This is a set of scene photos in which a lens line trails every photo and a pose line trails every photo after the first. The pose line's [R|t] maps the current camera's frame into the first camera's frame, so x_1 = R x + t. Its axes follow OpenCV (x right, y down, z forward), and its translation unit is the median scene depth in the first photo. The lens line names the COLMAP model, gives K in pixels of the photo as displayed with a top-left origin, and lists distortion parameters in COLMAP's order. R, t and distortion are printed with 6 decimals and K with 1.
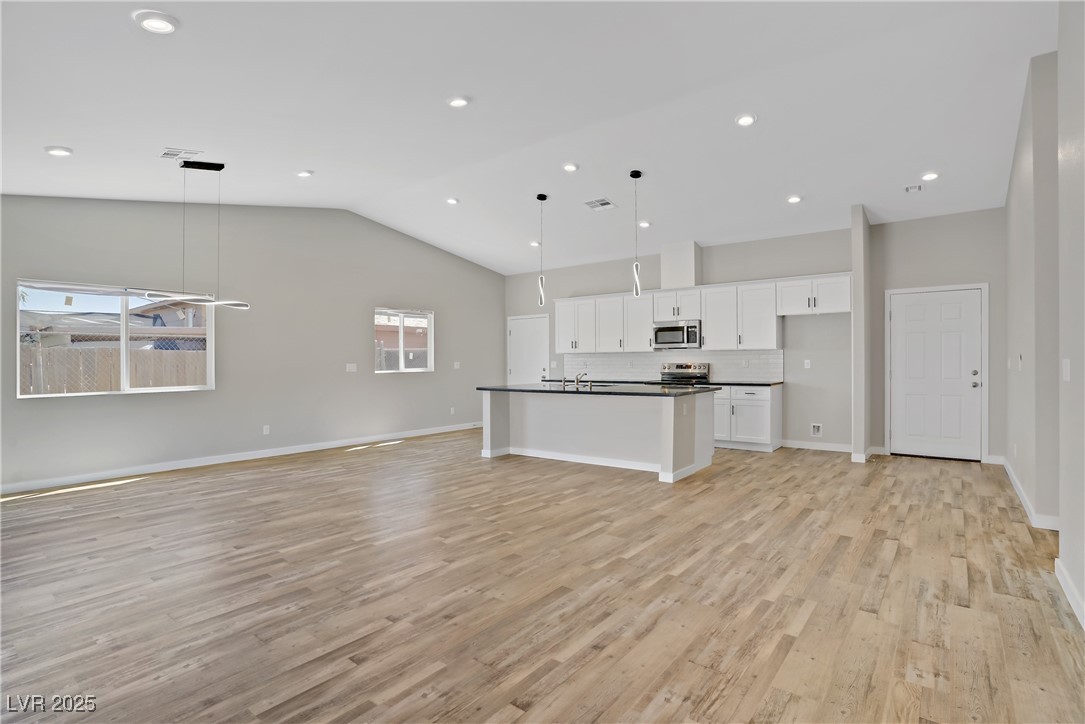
lens RADIAL K [[543.9, 0, 542.5], [0, 543.9, 362.0], [0, 0, 1]] dist [-0.000403, -0.000058]
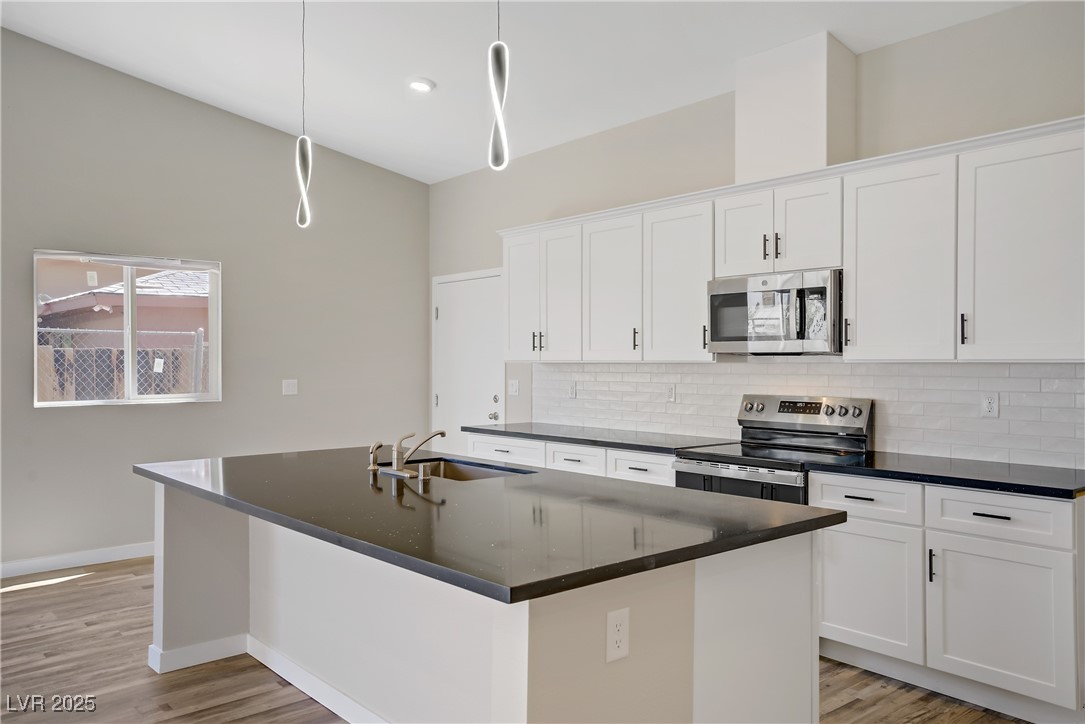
lens RADIAL K [[826.8, 0, 542.5], [0, 826.8, 362.0], [0, 0, 1]] dist [0.041748, -0.001599]
pose [[0.979432, 0.011414, -0.201449, 0.205888], [-0.012230, 0.999921, -0.002804, -0.016756], [0.201401, 0.005210, 0.979495, 0.450541]]
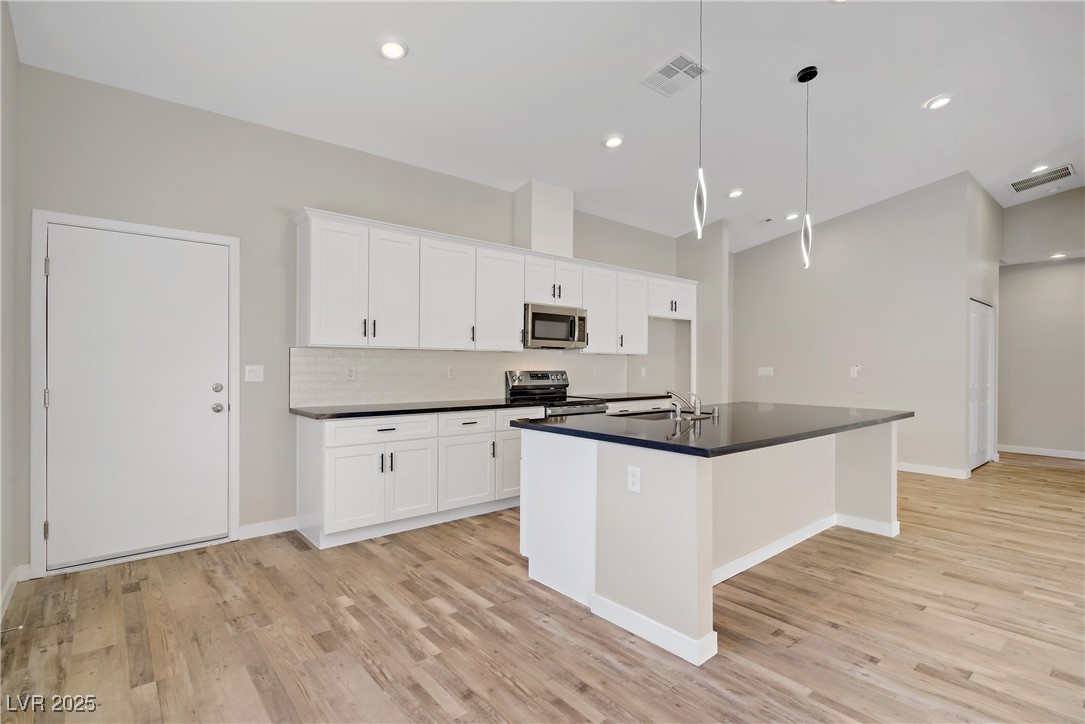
lens RADIAL K [[520.9, 0, 542.5], [0, 520.9, 362.0], [0, 0, 1]] dist [-0.004695, -0.000509]
pose [[0.204468, 0.013821, 0.978776, -0.356144], [-0.005463, 0.999901, -0.012978, -0.000344], [-0.978858, -0.002694, 0.204523, 0.869753]]
